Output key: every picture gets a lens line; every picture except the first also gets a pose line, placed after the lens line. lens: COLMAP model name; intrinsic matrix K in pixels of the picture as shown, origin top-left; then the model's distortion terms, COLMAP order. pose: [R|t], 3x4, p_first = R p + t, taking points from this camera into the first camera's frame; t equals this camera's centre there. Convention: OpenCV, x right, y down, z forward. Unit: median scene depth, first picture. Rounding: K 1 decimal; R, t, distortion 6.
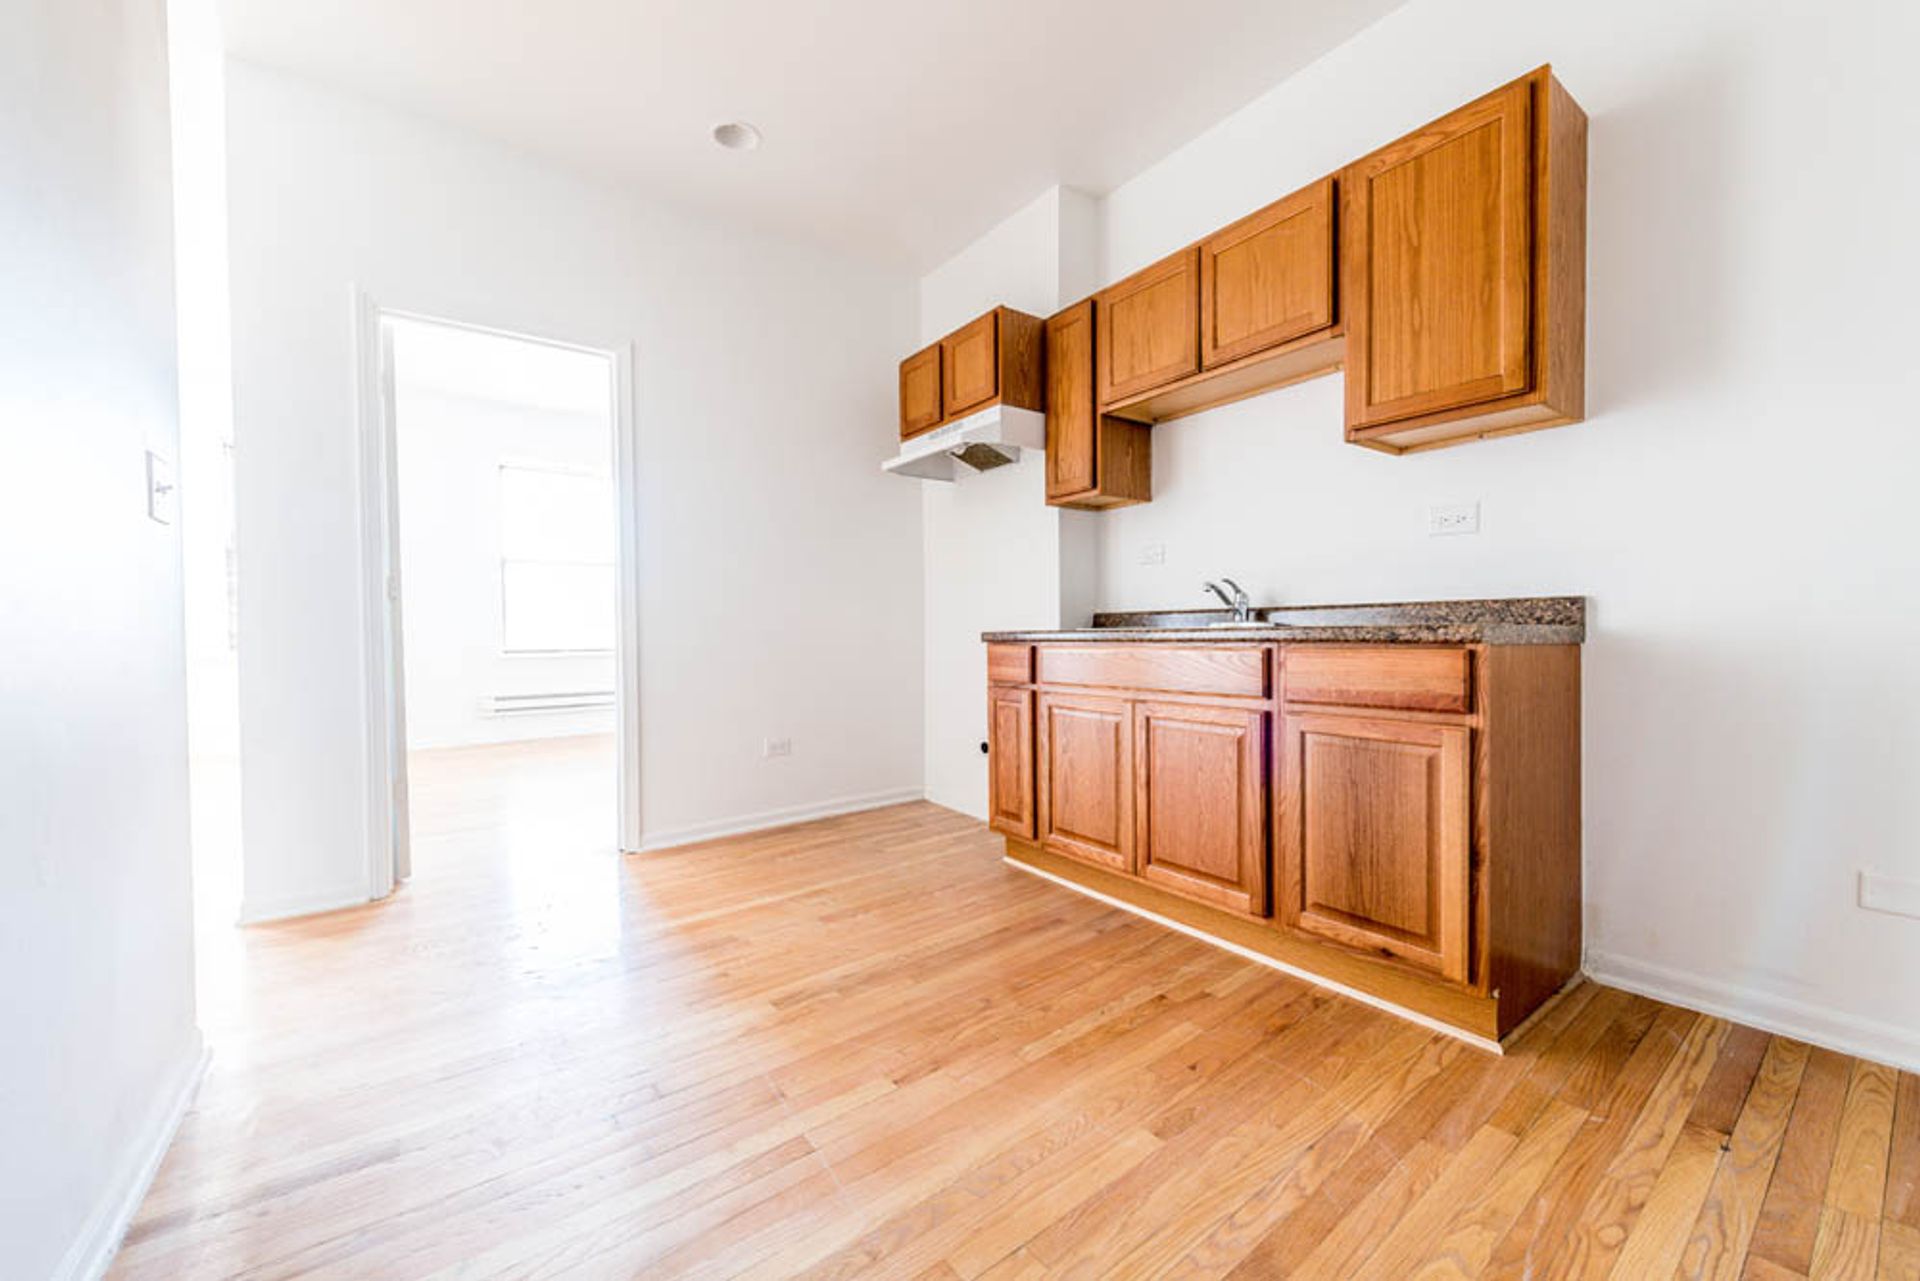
lens RADIAL K [[782.8, 0, 994.9], [0, 782.8, 637.7], [0, 0, 1]] dist [0.013296, -0.004919]
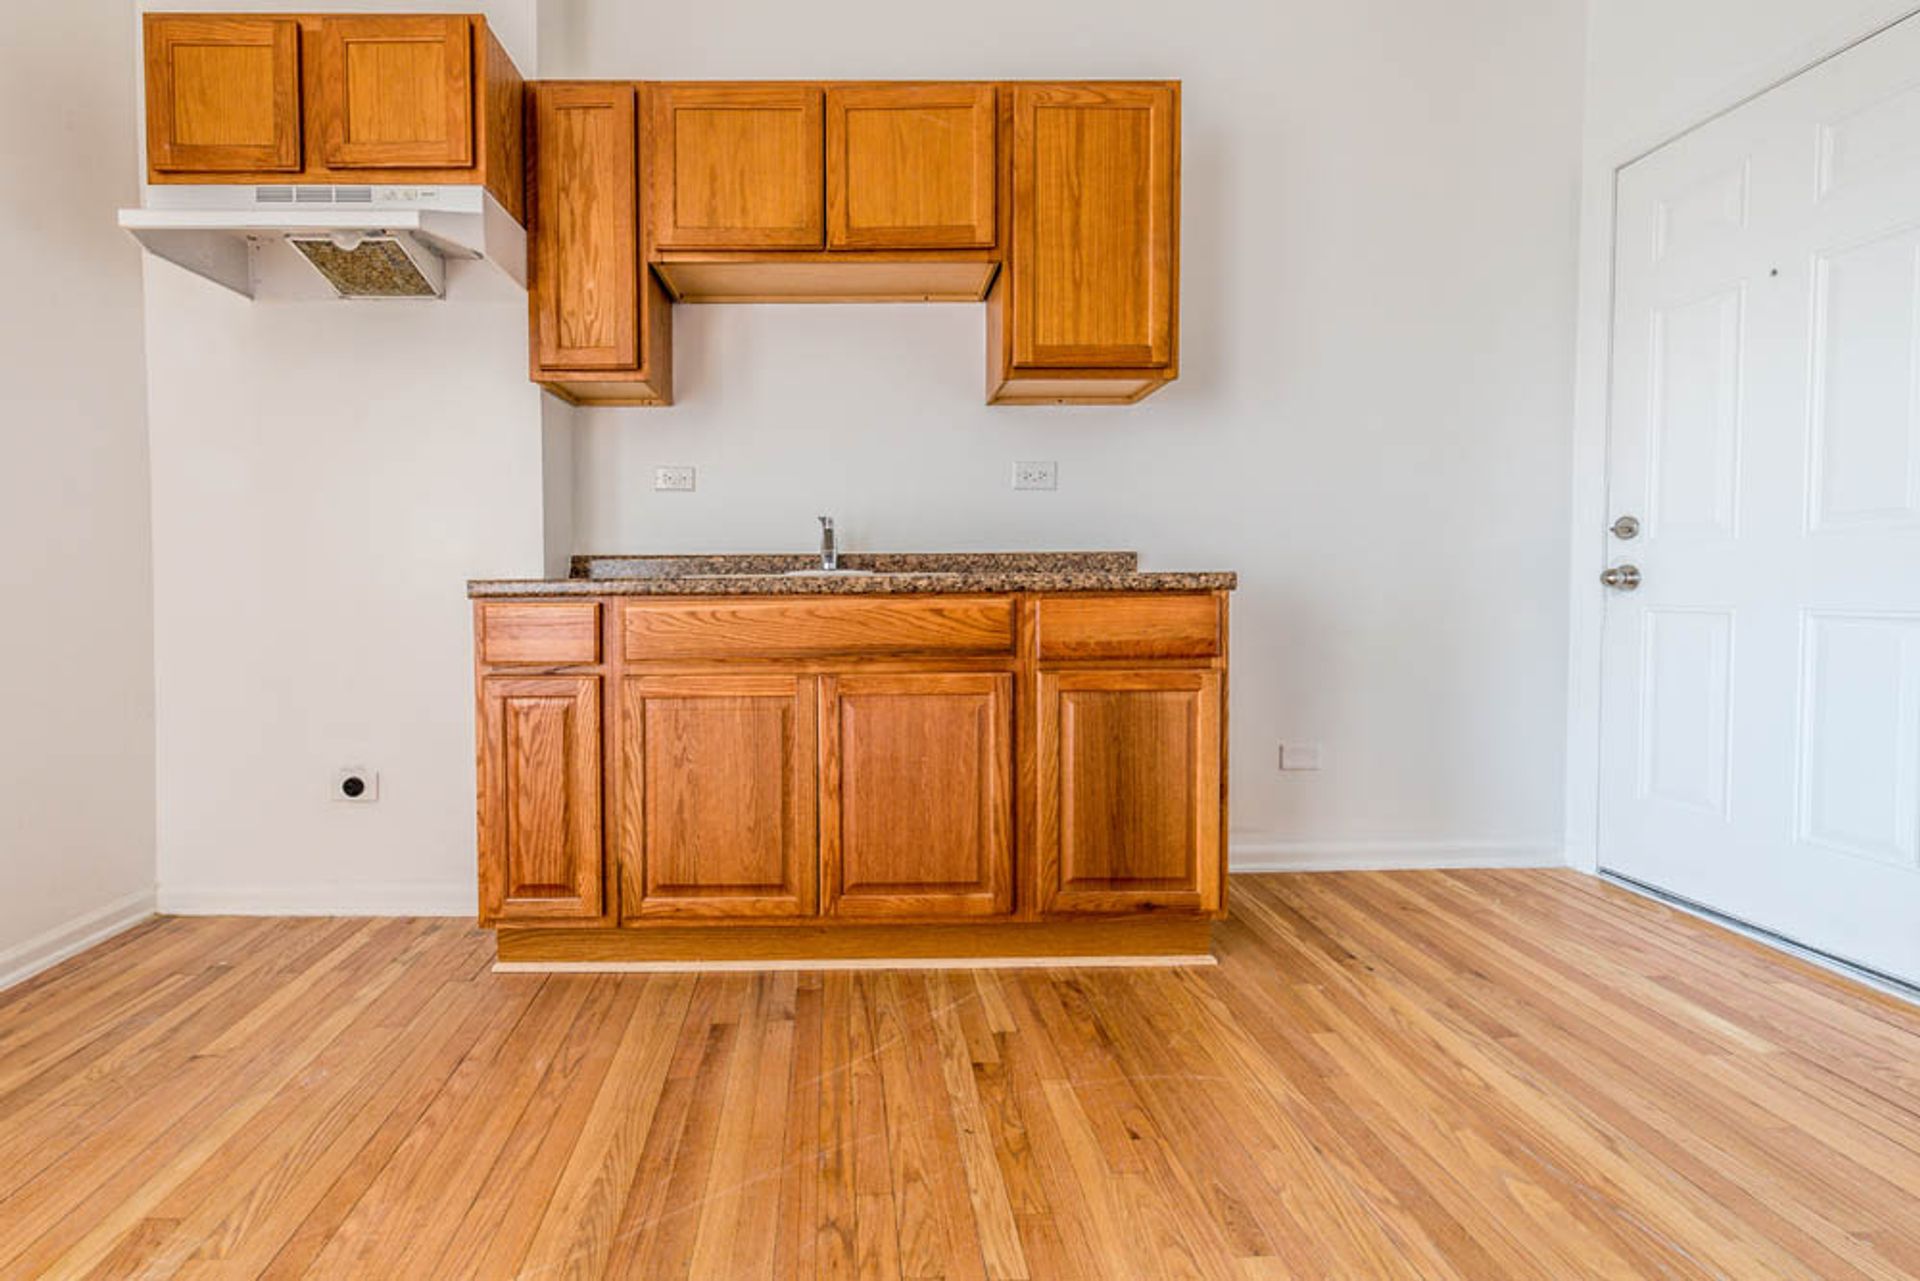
lens RADIAL K [[782.8, 0, 870.6], [0, 782.8, 598.5], [0, 0, 1]] dist [0.013296, -0.004919]
pose [[0.584304, -0.011967, 0.811447, -0.385488], [0.007908, 0.999928, 0.009052, 0.003507], [-0.811496, 0.001128, 0.584356, 0.551847]]
